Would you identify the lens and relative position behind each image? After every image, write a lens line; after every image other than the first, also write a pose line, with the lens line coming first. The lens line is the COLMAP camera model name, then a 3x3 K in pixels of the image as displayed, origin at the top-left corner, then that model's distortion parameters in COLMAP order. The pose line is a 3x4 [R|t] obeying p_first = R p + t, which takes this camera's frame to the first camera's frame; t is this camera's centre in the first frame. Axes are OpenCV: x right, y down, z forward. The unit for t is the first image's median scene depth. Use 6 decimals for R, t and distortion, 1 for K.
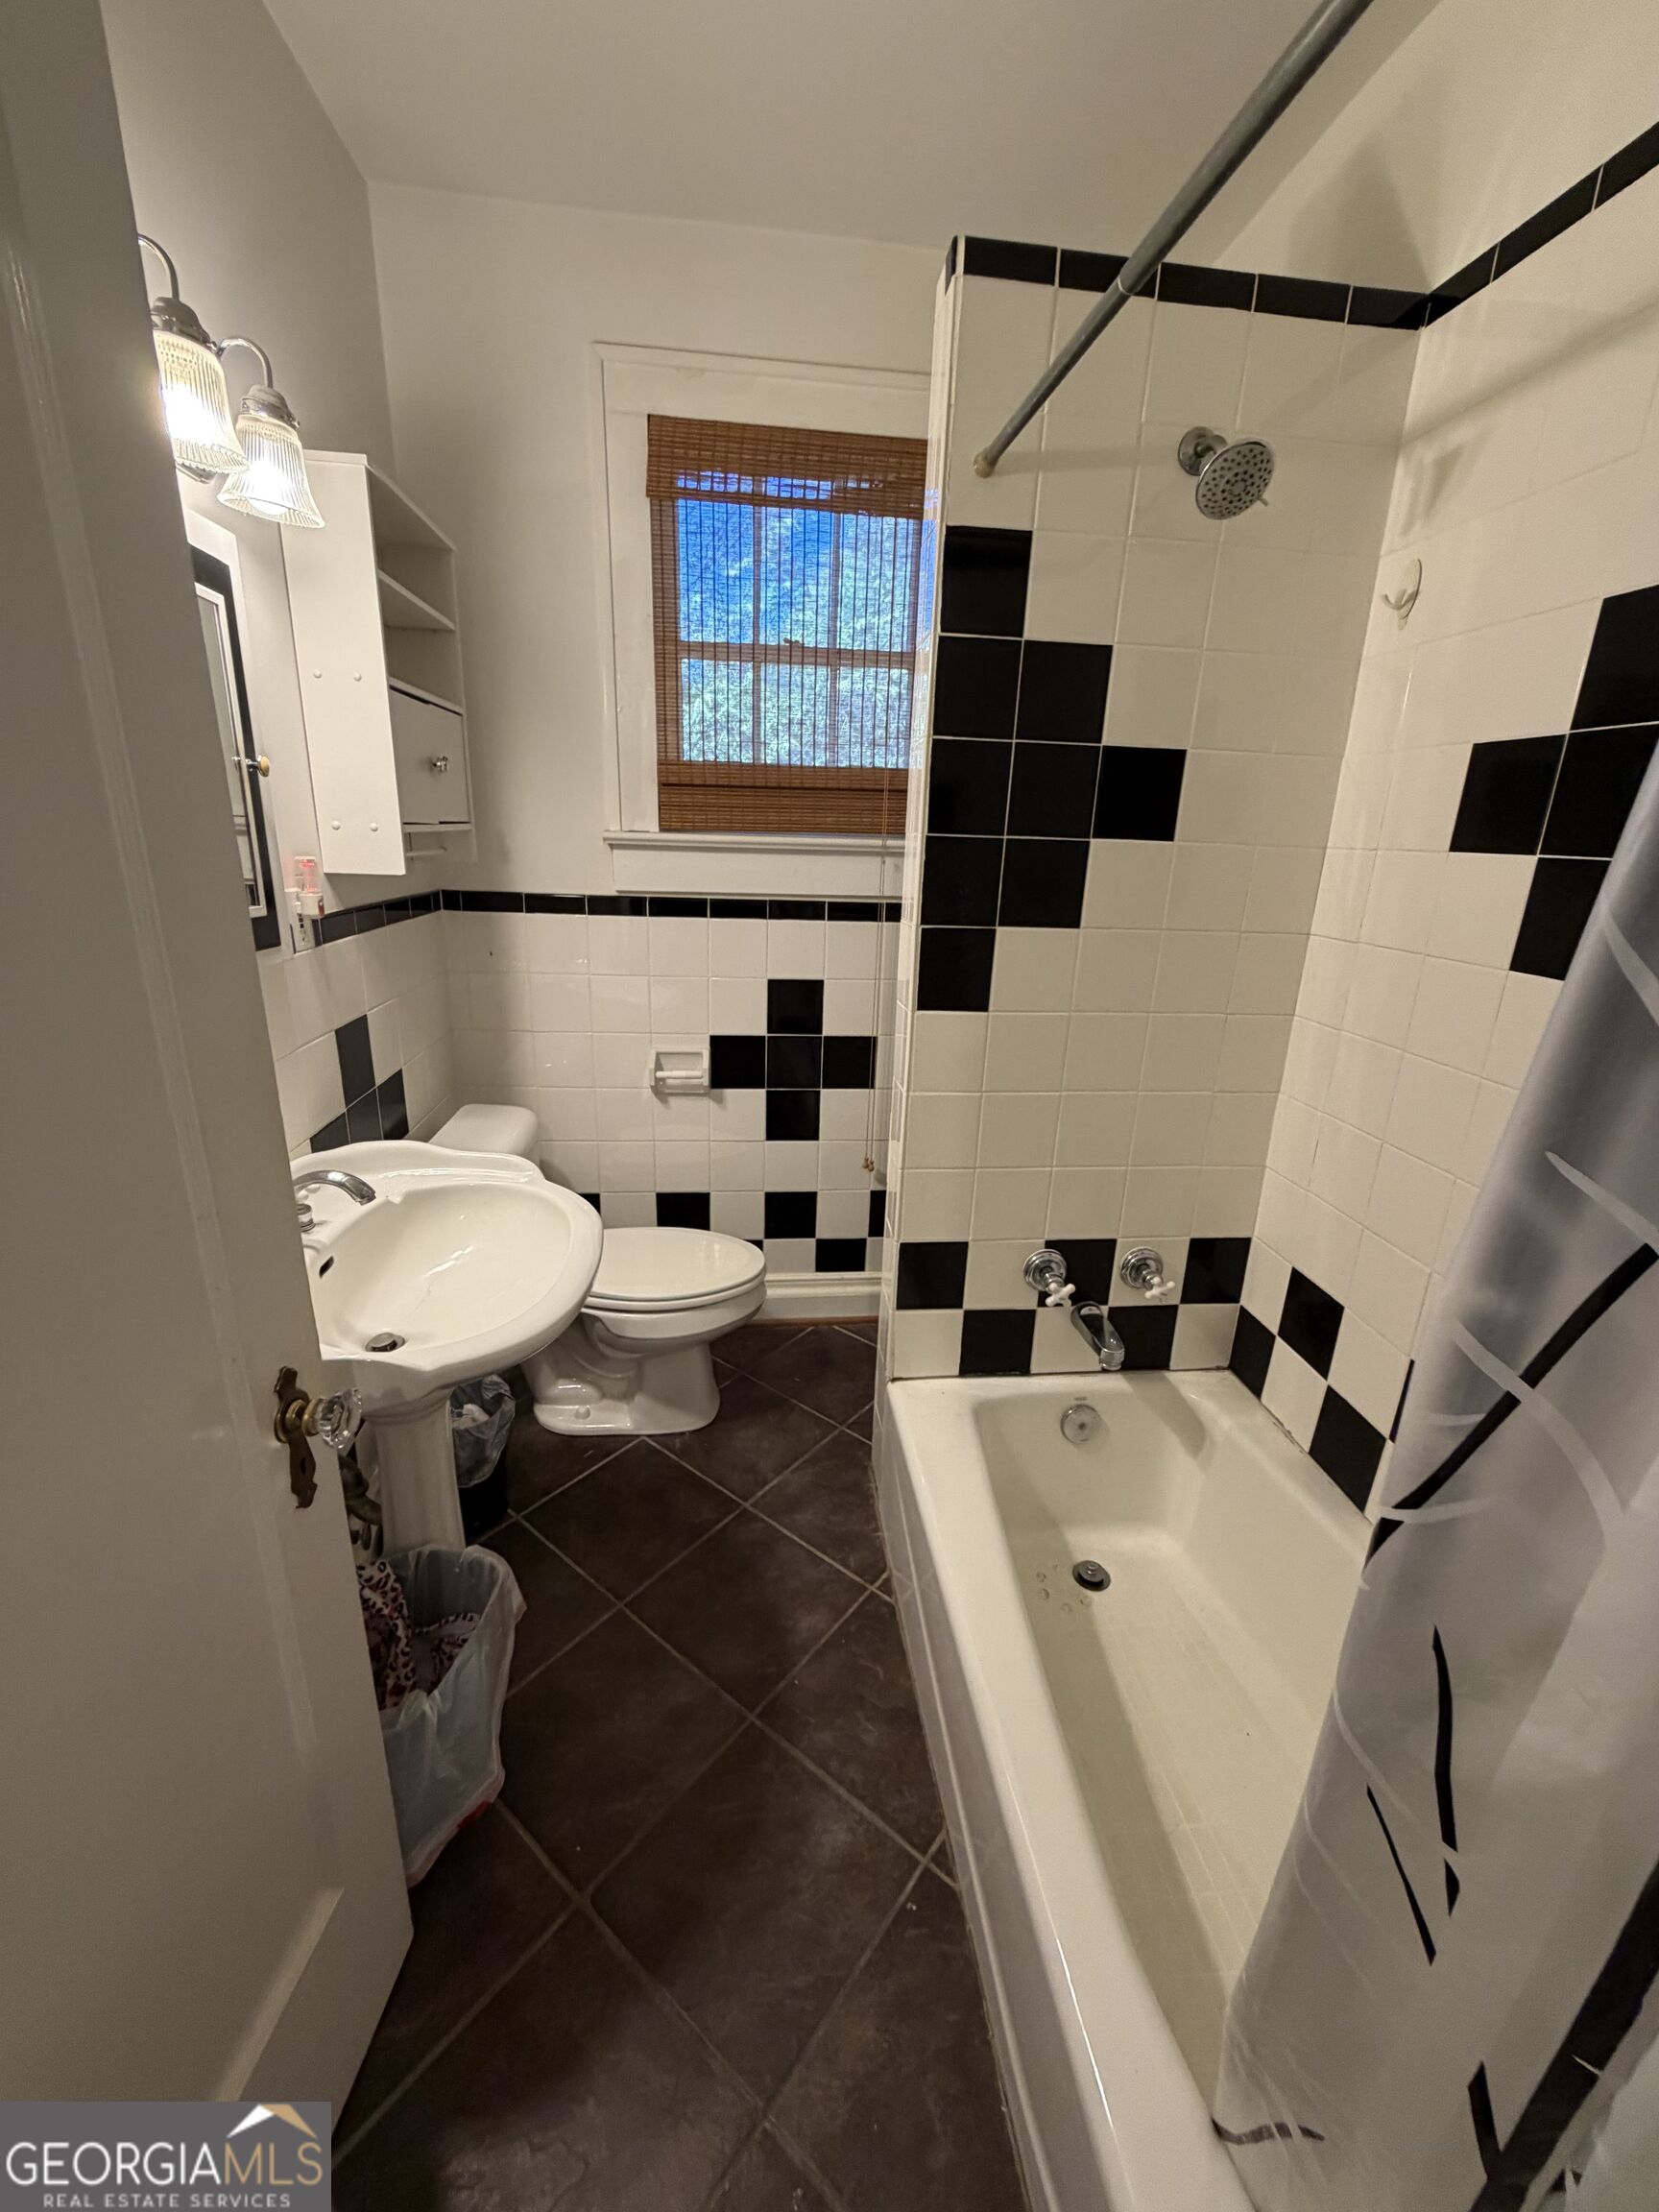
lens RADIAL K [[883.0, 0, 828.0], [0, 883.0, 1106.2], [0, 0, 1]] dist [0.001726, -0.000462]
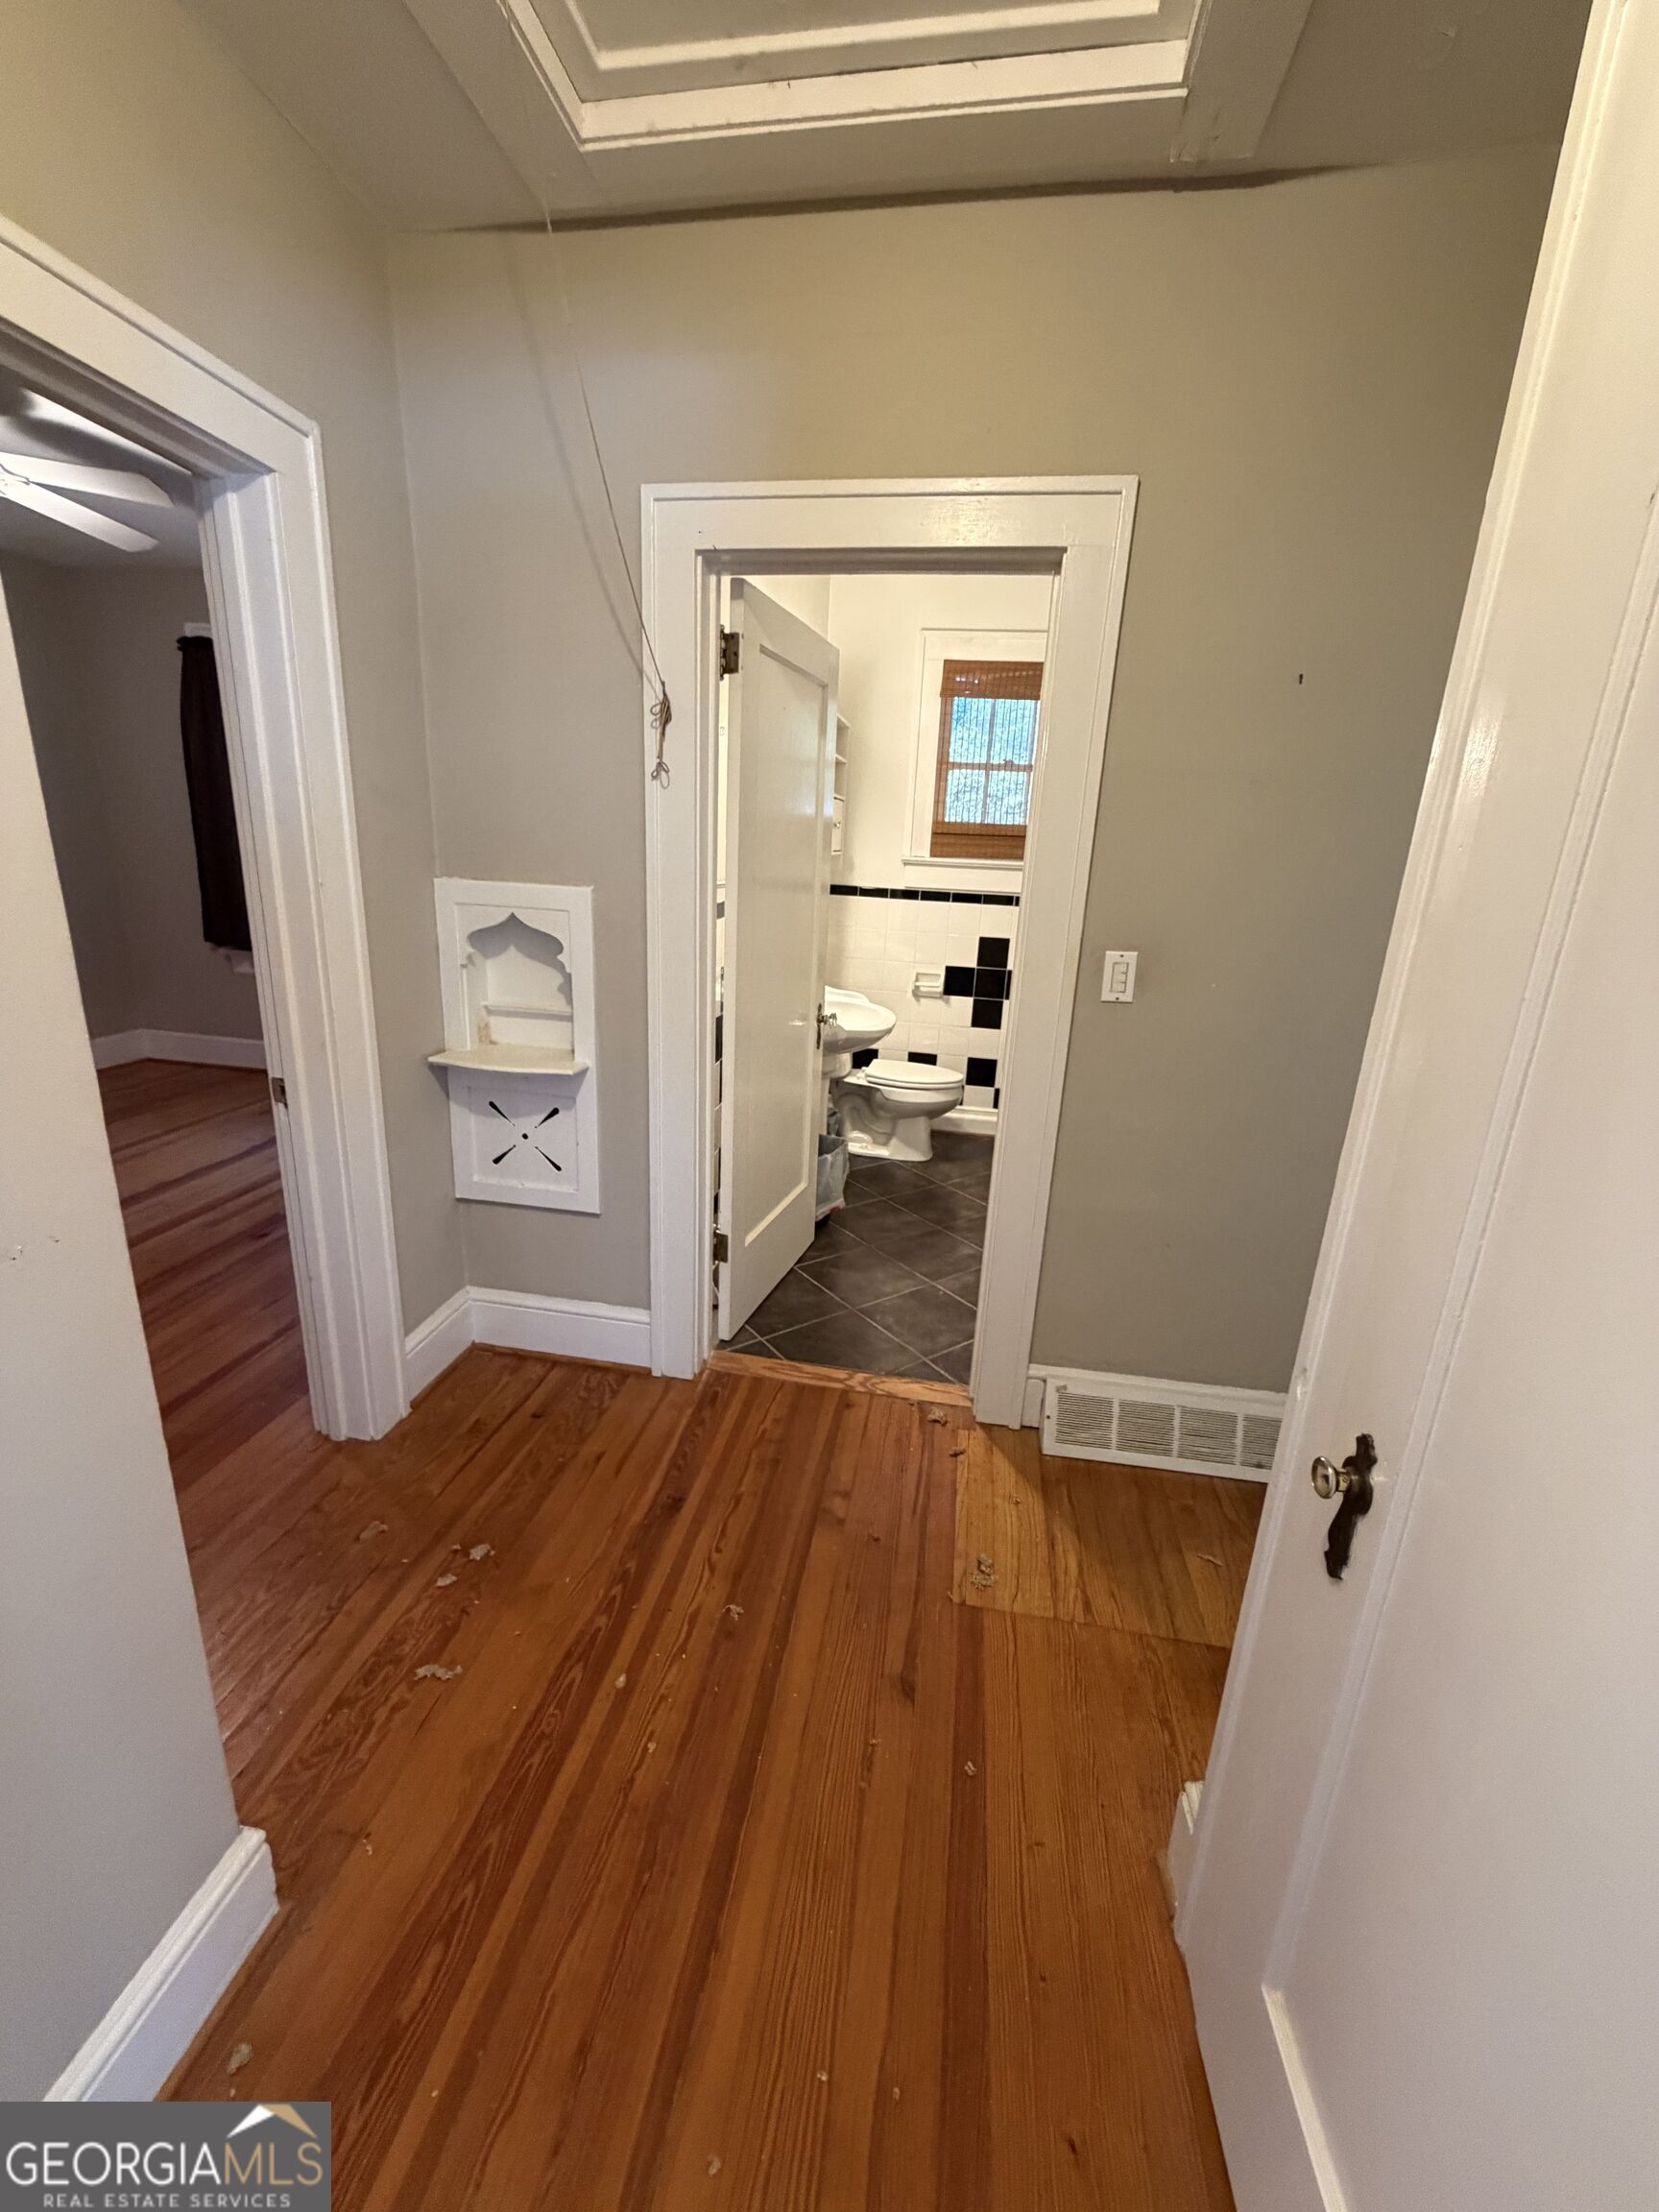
lens RADIAL K [[883.0, 0, 825.2], [0, 883.0, 1097.9], [0, 0, 1]] dist [0.001726, -0.000462]
pose [[0.962416, 0.087126, -0.257226, 0.134444], [-0.095448, 0.995233, -0.020024, 0.278093], [0.254255, 0.043823, 0.966144, -0.913703]]
